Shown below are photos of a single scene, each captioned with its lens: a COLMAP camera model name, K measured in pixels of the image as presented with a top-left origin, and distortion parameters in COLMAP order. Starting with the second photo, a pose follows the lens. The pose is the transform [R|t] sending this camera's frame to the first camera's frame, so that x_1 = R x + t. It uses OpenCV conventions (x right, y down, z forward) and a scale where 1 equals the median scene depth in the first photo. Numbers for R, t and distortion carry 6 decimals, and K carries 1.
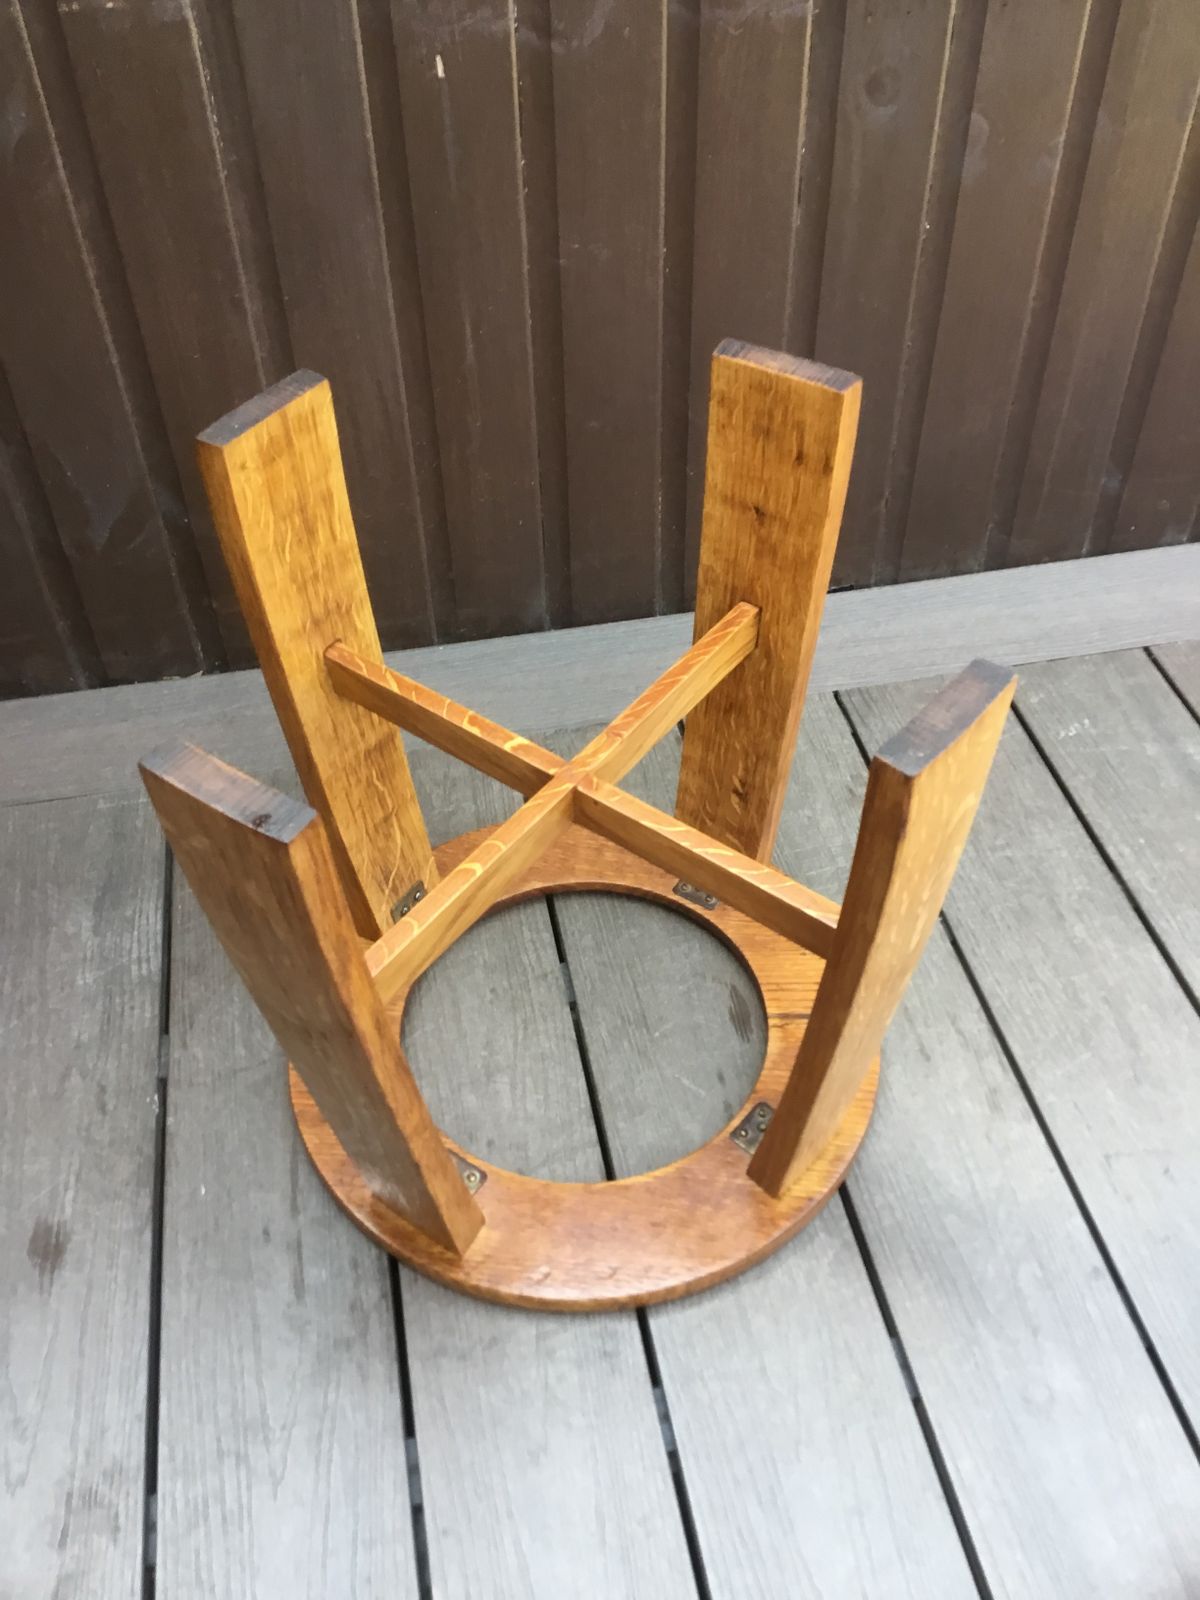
lens RADIAL K [[1443.9, 0, 611.7], [0, 1443.9, 787.0], [0, 0, 1]] dist [0.143164, -0.318334]
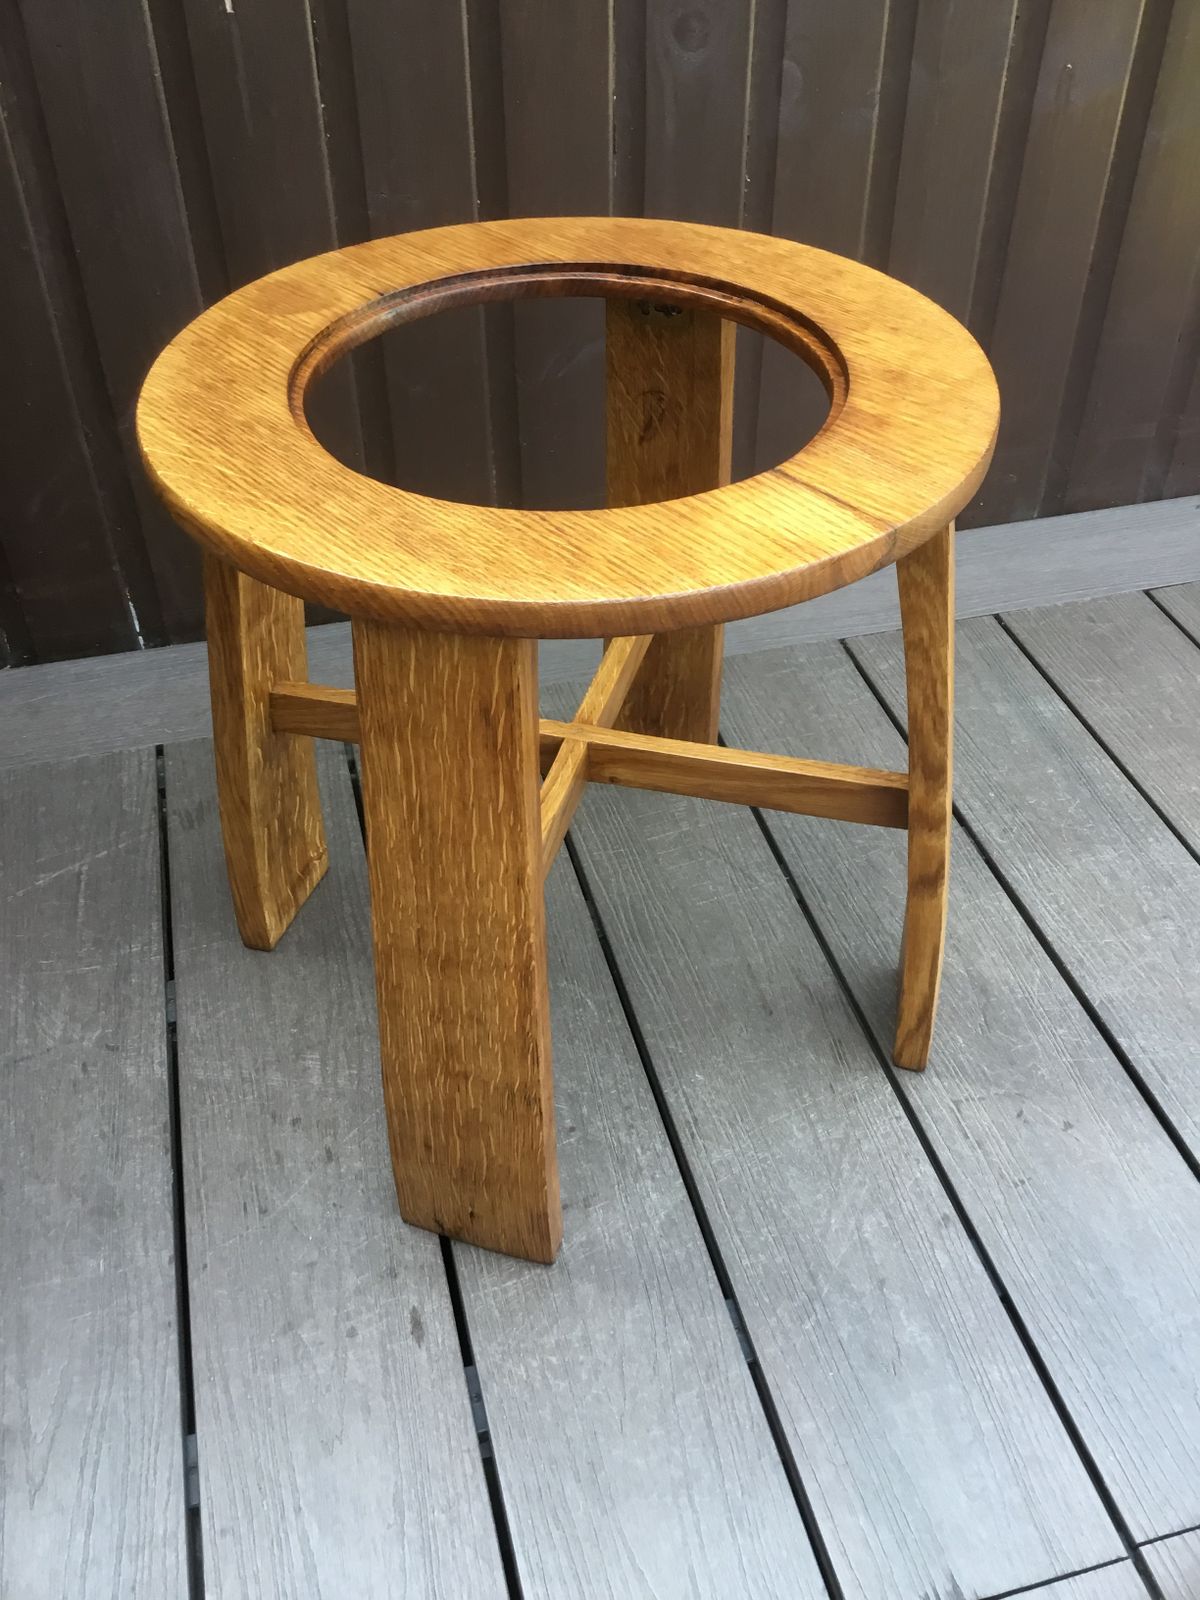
lens RADIAL K [[1455.6, 0, 616.8], [0, 1455.6, 788.1], [0, 0, 1]] dist [0.137788, -0.313277]
pose [[0.998039, -0.031849, 0.053894, 0.066614], [0.035449, 0.997108, -0.067226, 0.094240], [-0.051597, 0.069005, 0.996281, 0.050415]]
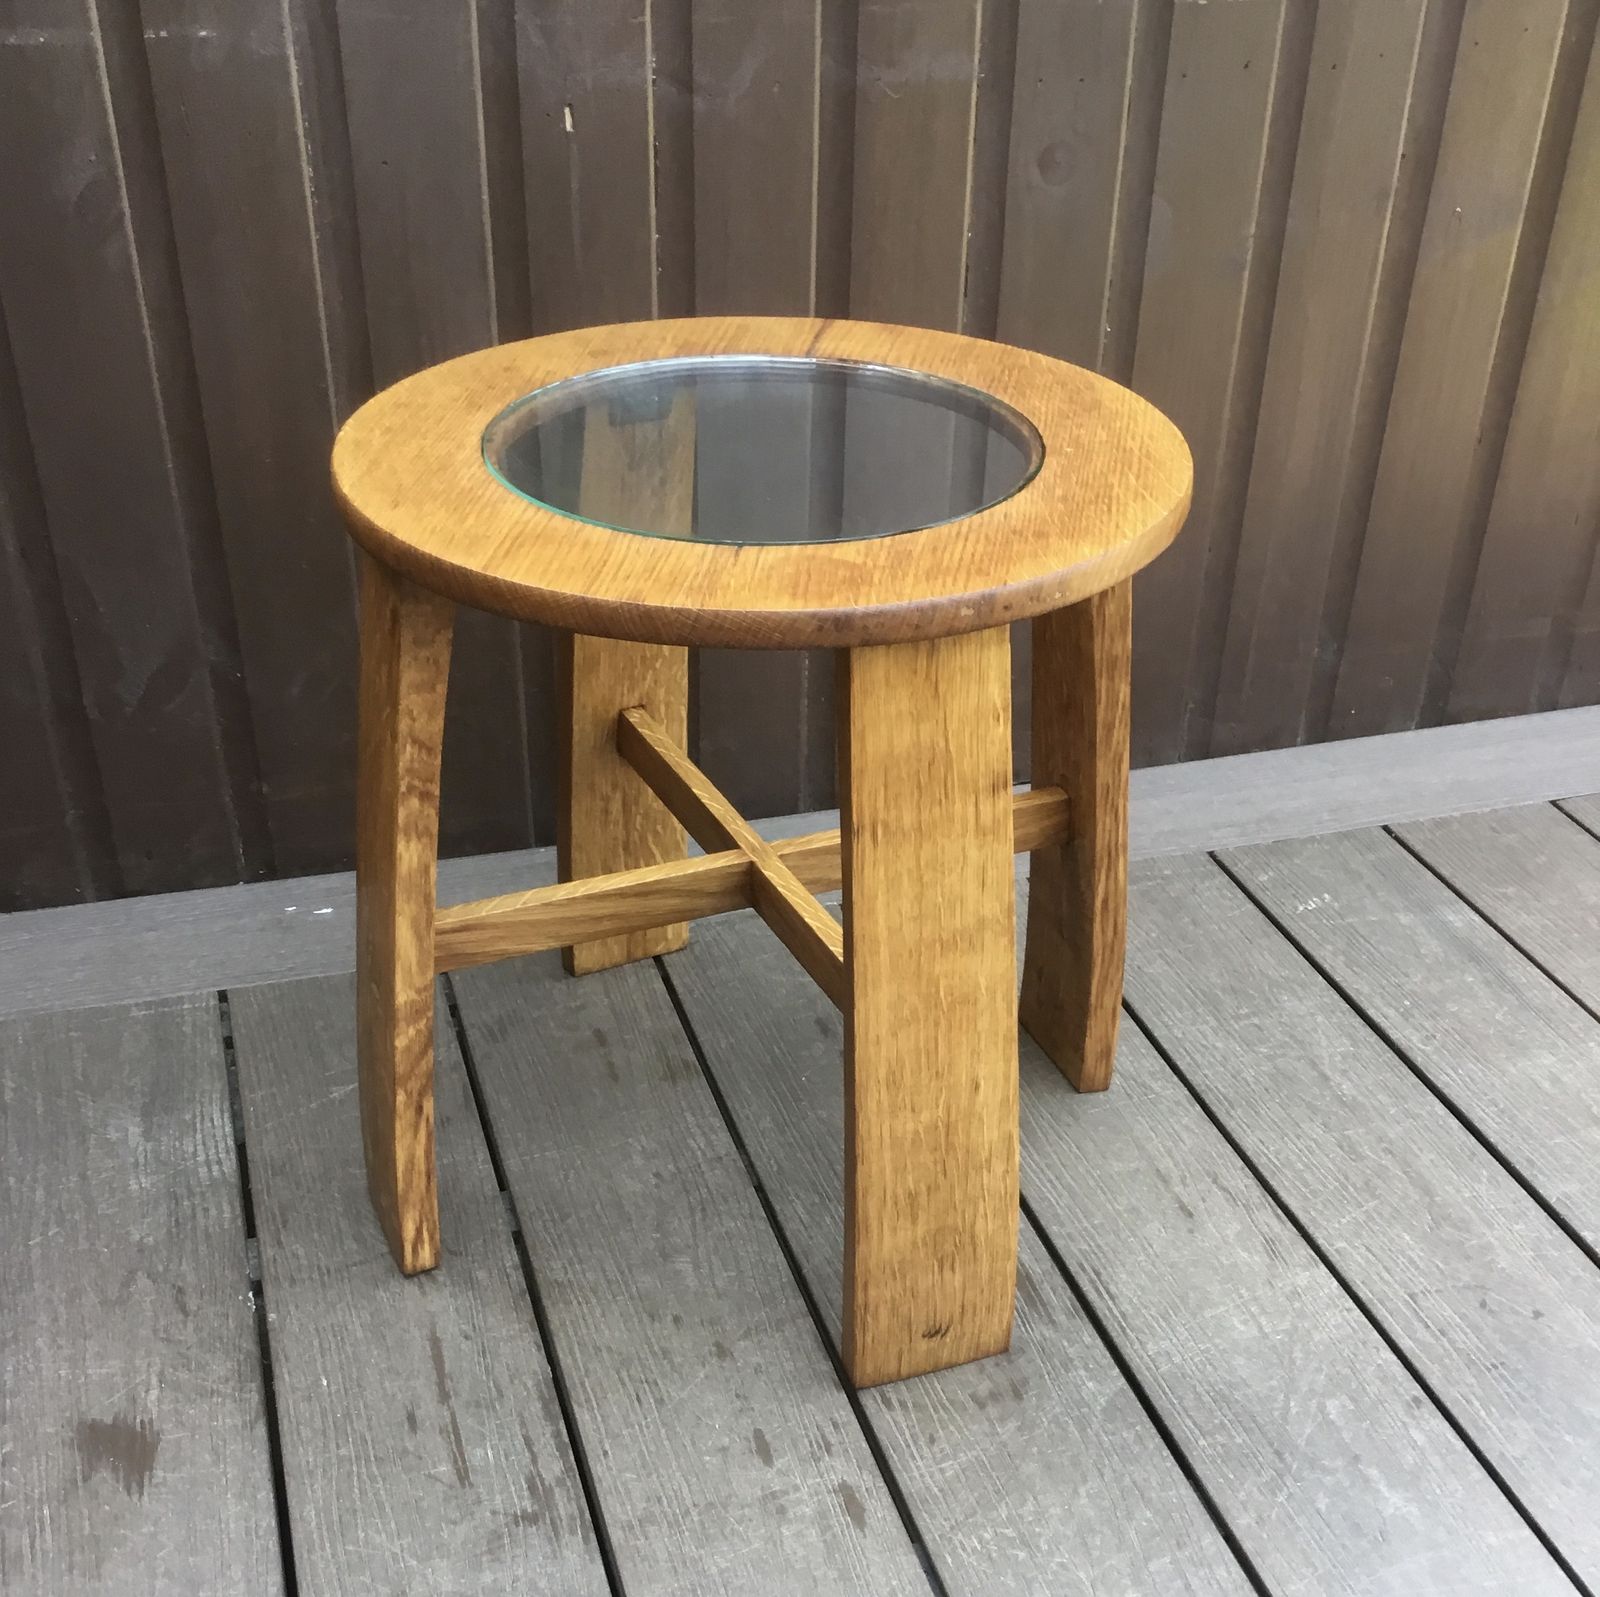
lens RADIAL K [[1994.9, 0, 798.8], [0, 1994.9, 1076.8], [0, 0, 1]] dist [0.145019, -0.320373]
pose [[0.995119, -0.032973, 0.093011, -0.103148], [0.046895, 0.987311, -0.151719, 0.253718], [-0.086828, 0.155341, 0.984038, -0.115649]]
